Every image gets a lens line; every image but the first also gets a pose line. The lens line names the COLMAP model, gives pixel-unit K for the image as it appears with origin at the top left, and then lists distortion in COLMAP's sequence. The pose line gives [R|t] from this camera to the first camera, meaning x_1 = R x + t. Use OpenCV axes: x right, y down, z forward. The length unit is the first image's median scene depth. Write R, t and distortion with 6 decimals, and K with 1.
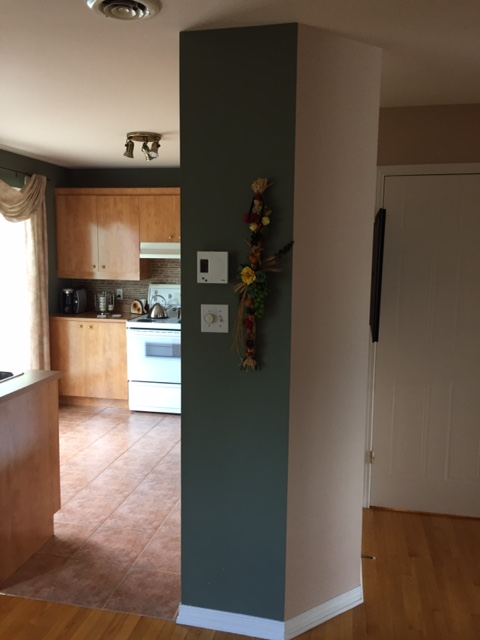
lens RADIAL K [[545.3, 0, 240.0], [0, 545.3, 320.0], [0, 0, 1]] dist [0.092487, -0.127434]
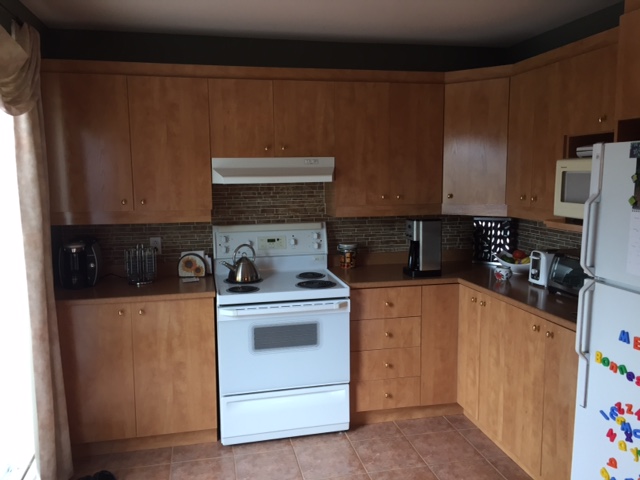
lens RADIAL K [[545.3, 0, 320.0], [0, 545.3, 240.0], [0, 0, 1]] dist [0.092487, -0.127434]
pose [[0.910677, -0.073045, 0.406611, -0.325938], [0.074387, 0.997151, 0.012530, -0.052077], [-0.406367, 0.018835, 0.913516, 0.415302]]
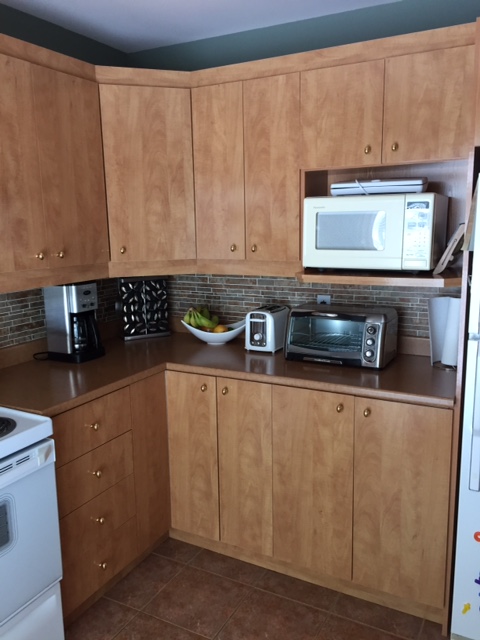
lens RADIAL K [[545.3, 0, 240.0], [0, 545.3, 320.0], [0, 0, 1]] dist [0.092487, -0.127434]
pose [[0.275153, -0.192081, 0.942017, -0.333462], [0.142821, 0.977133, 0.157525, -0.087367], [-0.950733, 0.091196, 0.296294, 0.736470]]
